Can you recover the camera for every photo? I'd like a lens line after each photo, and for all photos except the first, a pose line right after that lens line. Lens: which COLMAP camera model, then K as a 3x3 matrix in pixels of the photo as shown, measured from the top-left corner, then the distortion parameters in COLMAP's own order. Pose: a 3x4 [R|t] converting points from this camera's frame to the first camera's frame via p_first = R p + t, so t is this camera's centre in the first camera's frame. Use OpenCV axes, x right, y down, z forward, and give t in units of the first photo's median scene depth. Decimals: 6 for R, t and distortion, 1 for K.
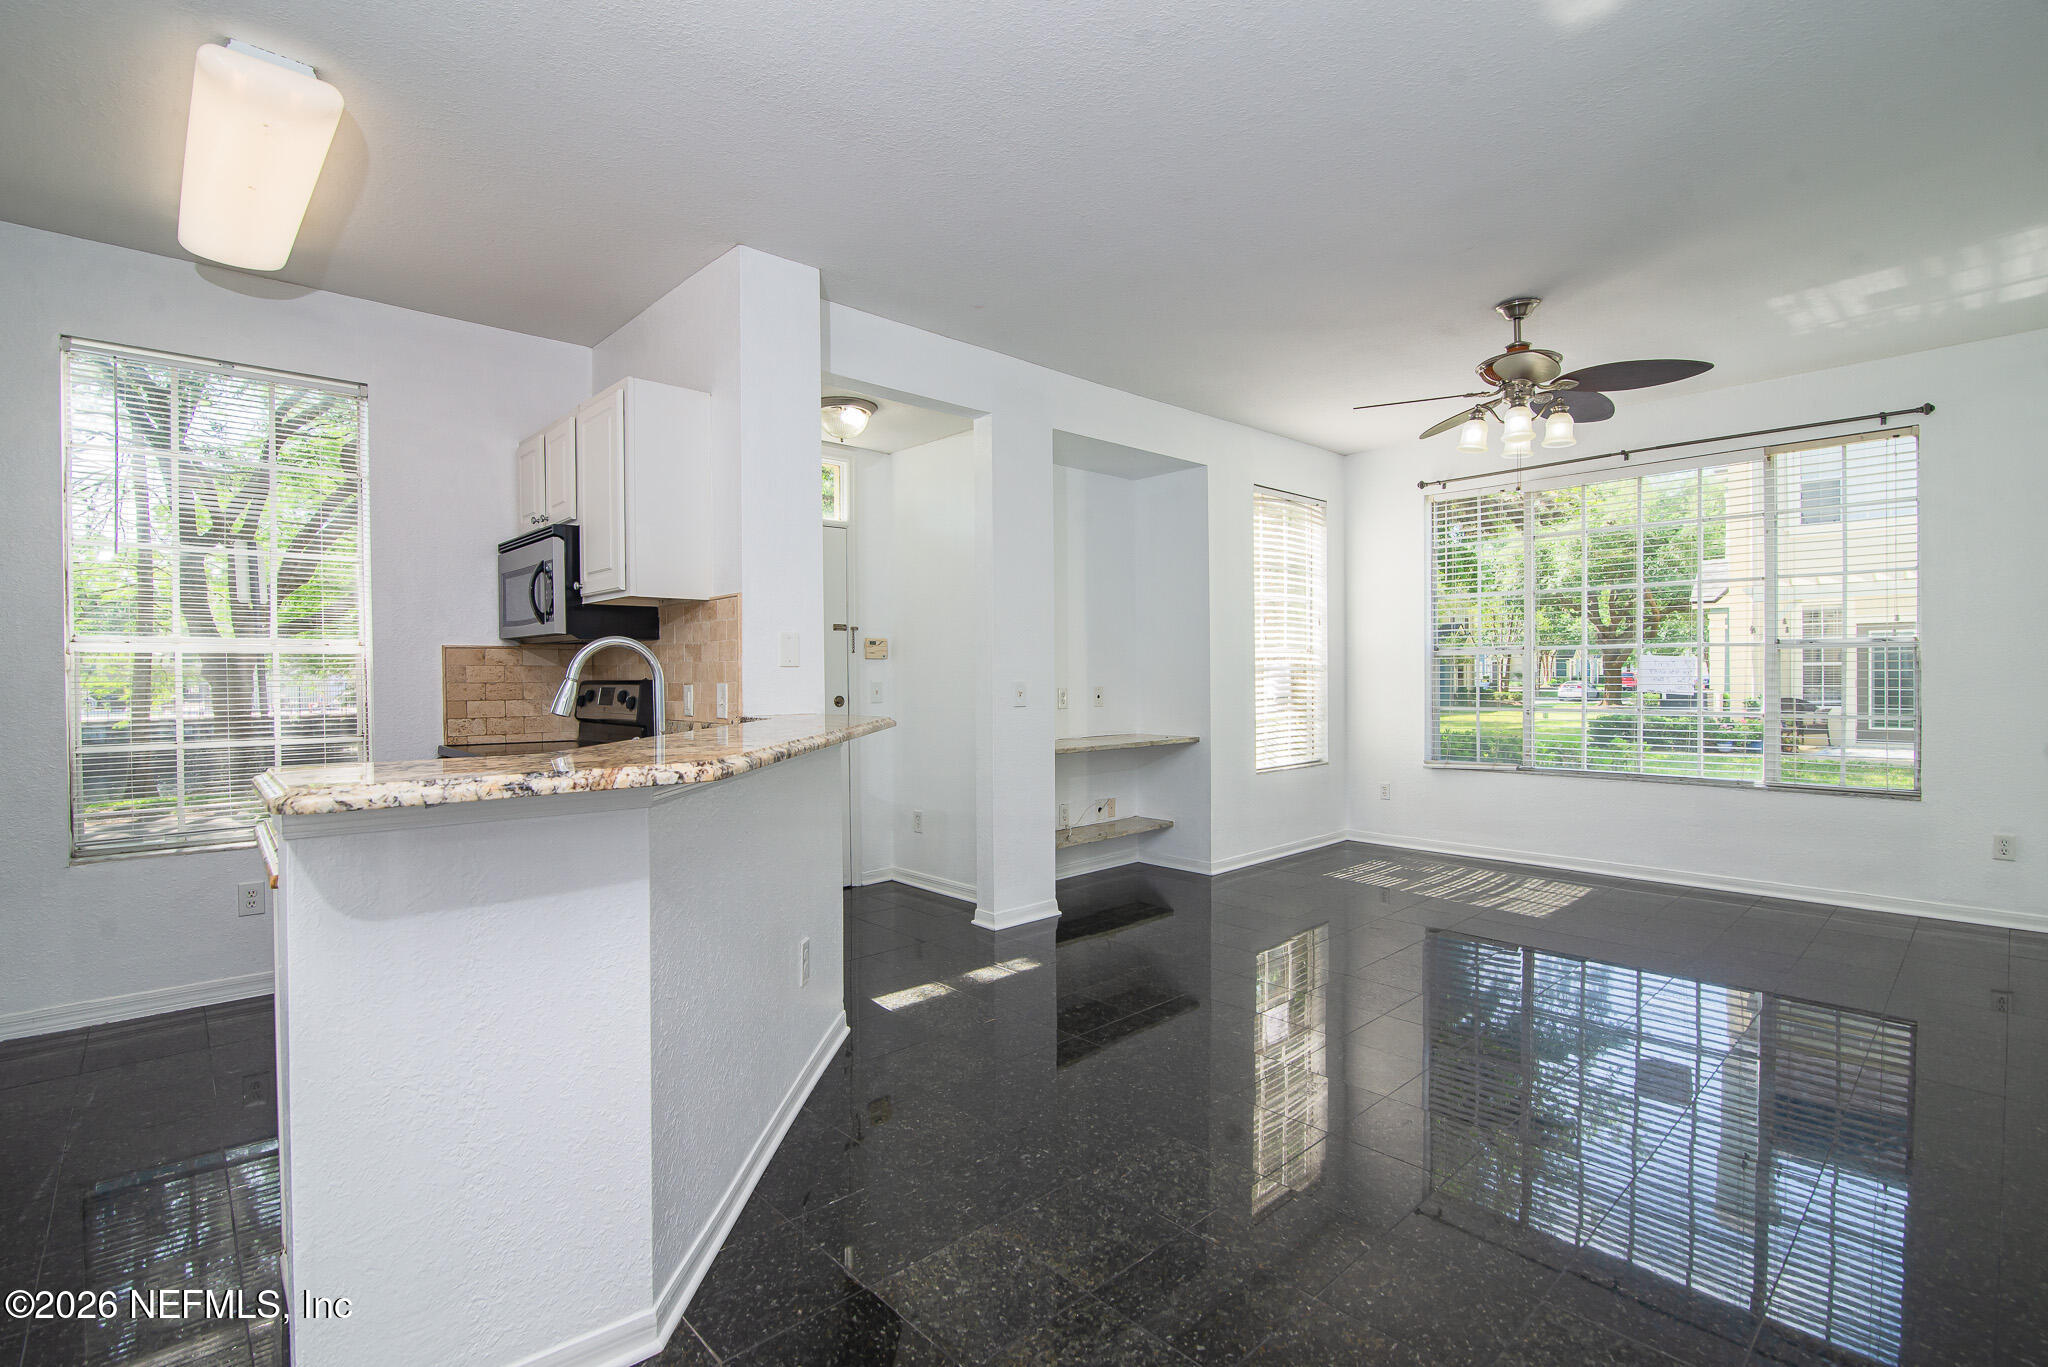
lens RADIAL K [[945.1, 0, 1035.5], [0, 945.1, 692.5], [0, 0, 1]] dist [-0.025549, 0.003820]
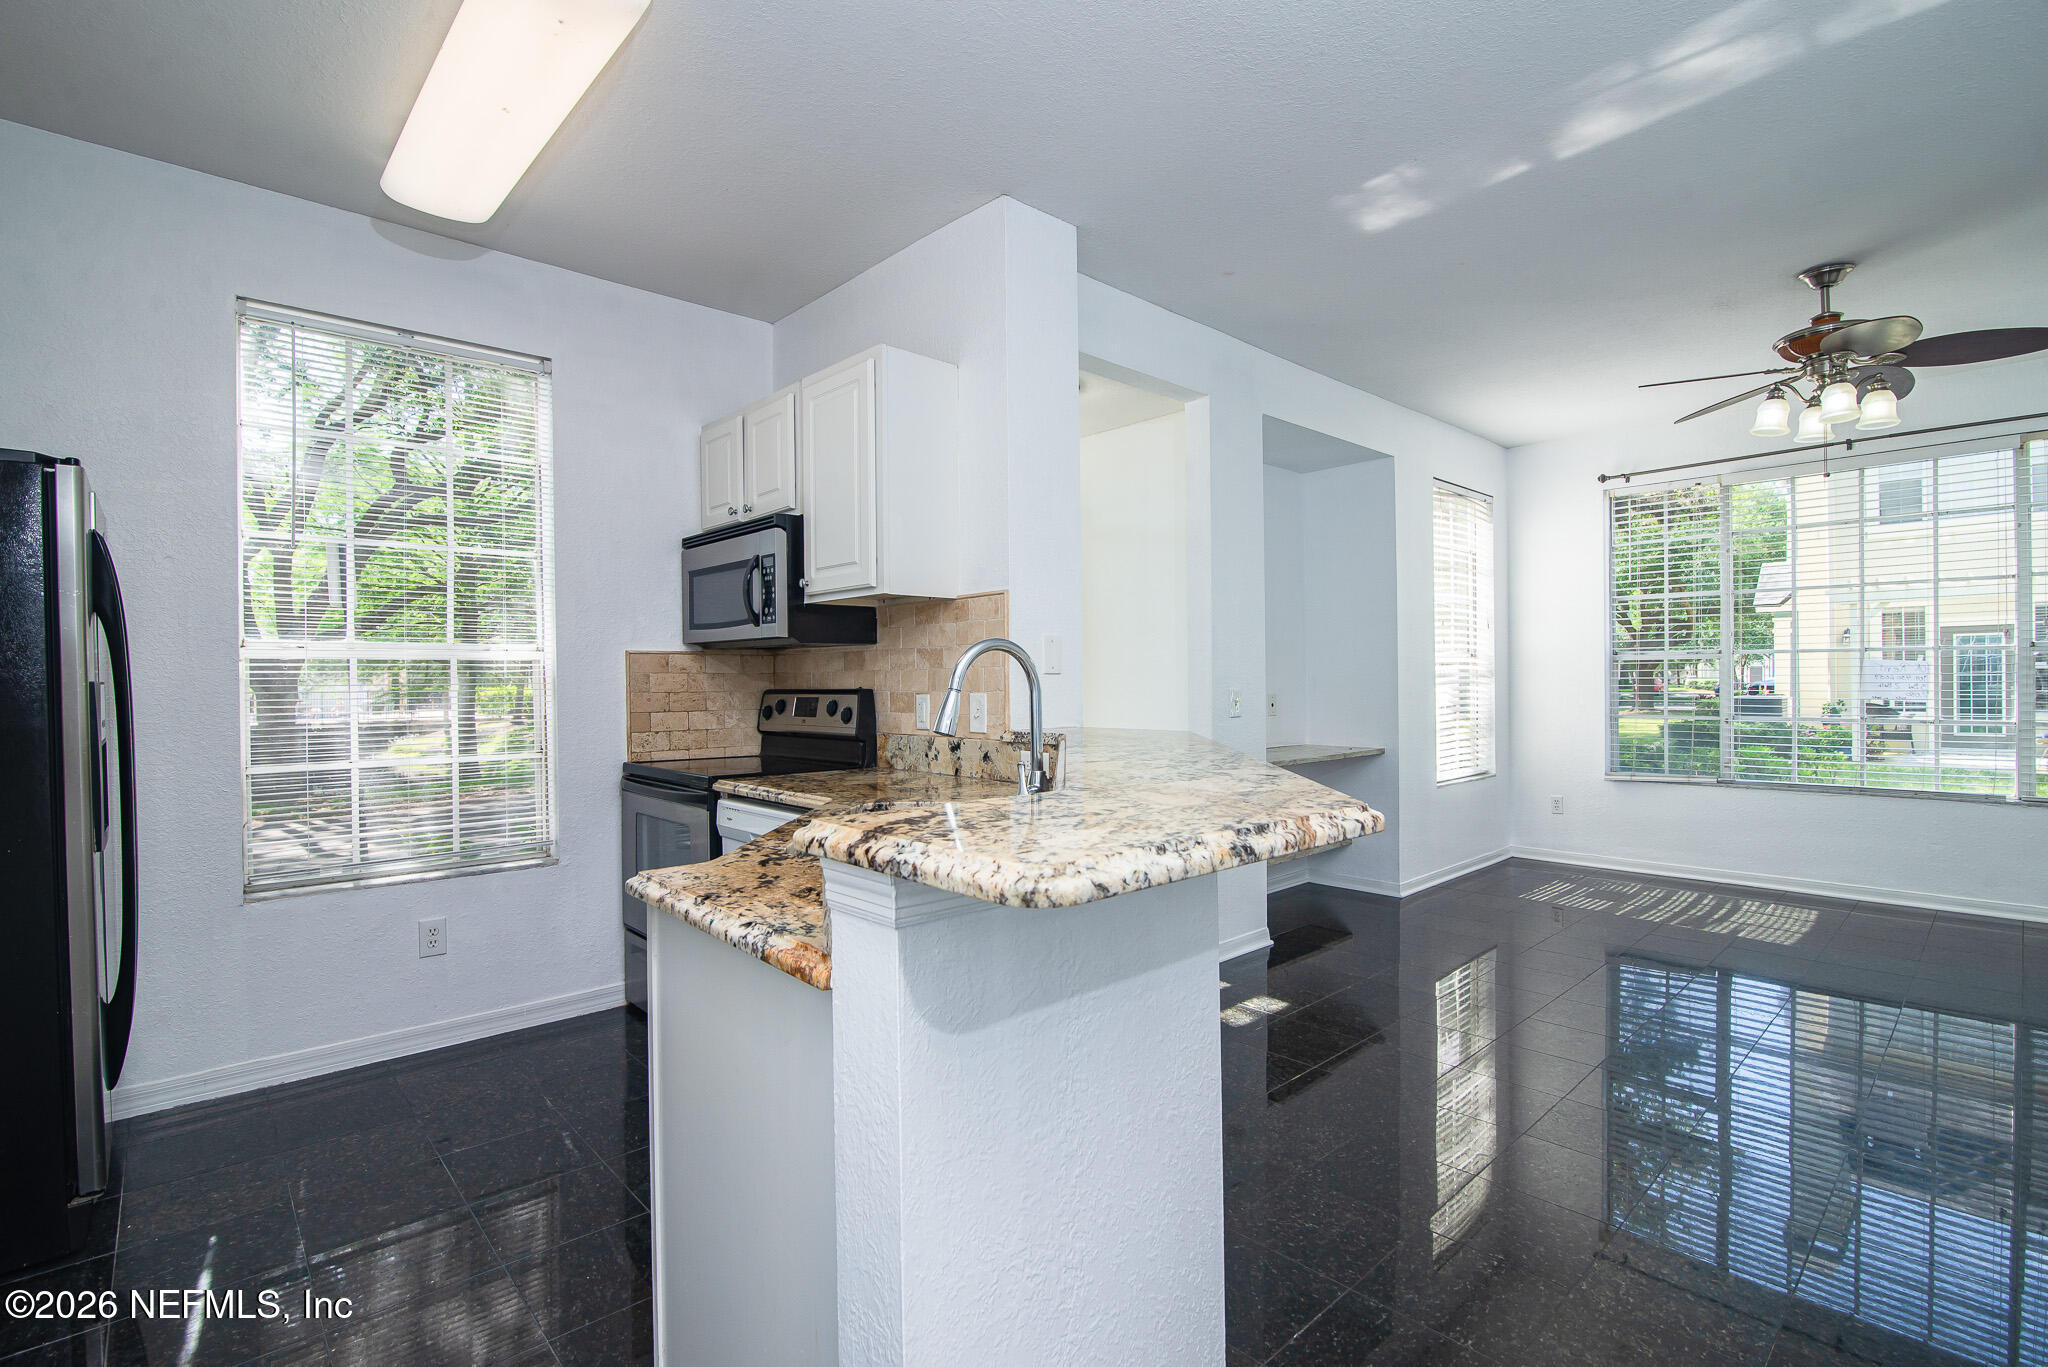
lens RADIAL K [[945.1, 0, 1036.7], [0, 945.1, 692.2], [0, 0, 1]] dist [-0.025549, 0.003820]
pose [[0.999977, -0.001885, -0.006565, -0.205006], [0.001842, 0.999977, -0.006532, -0.003437], [0.006577, 0.006520, 0.999957, 0.088679]]
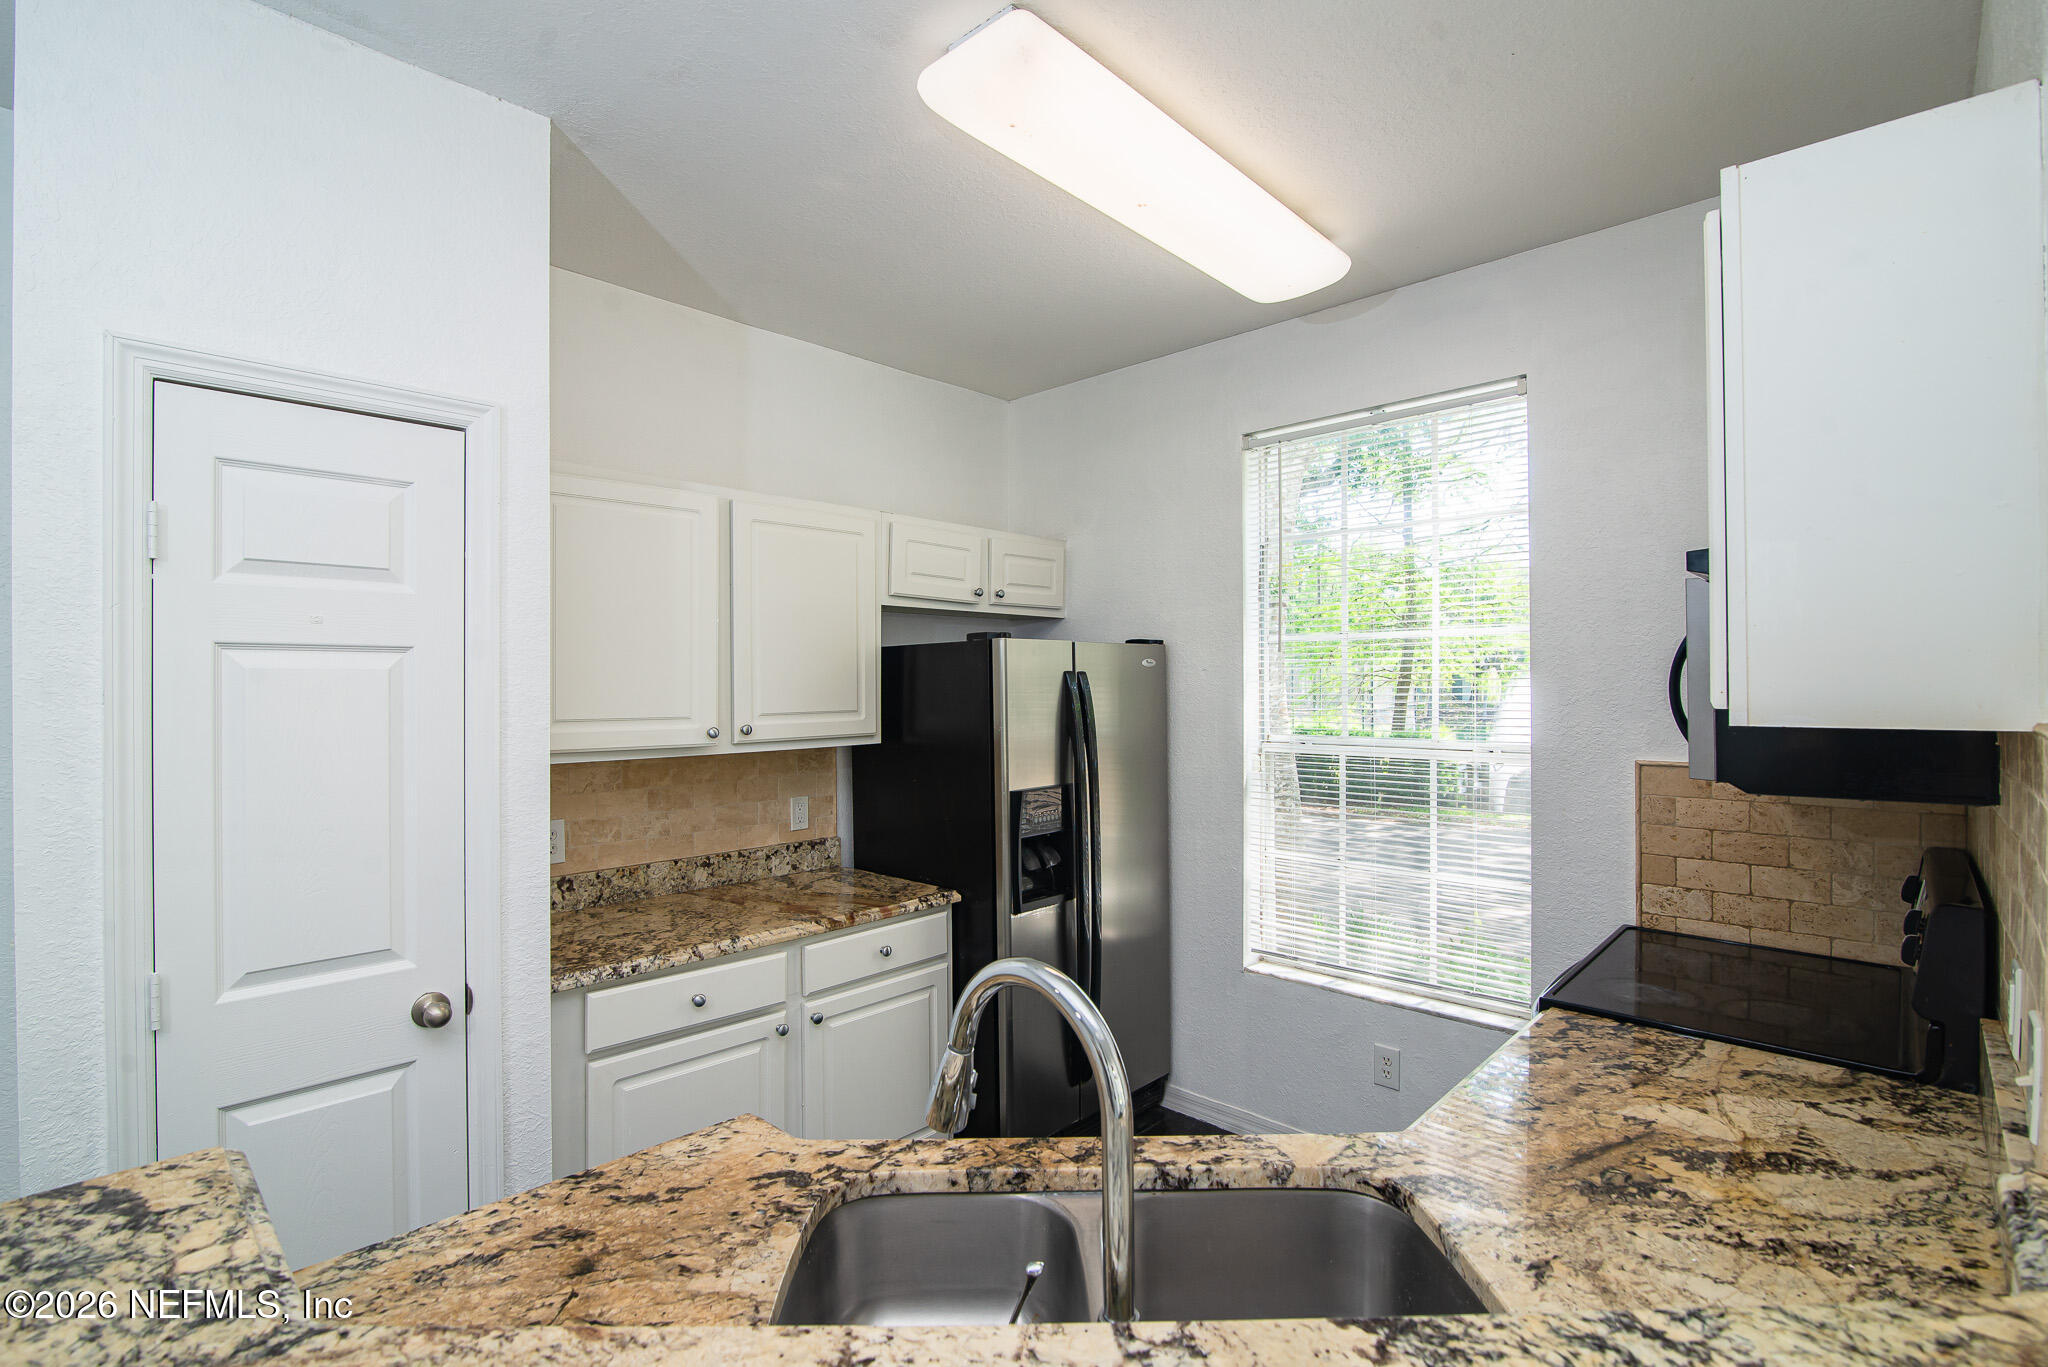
lens RADIAL K [[945.1, 0, 1017.2], [0, 945.1, 687.6], [0, 0, 1]] dist [-0.025549, 0.003820]
pose [[0.046135, 0.010816, -0.998877, -0.040761], [-0.011926, 0.999876, 0.010276, -0.086823], [0.998864, 0.011439, 0.046258, 0.498279]]
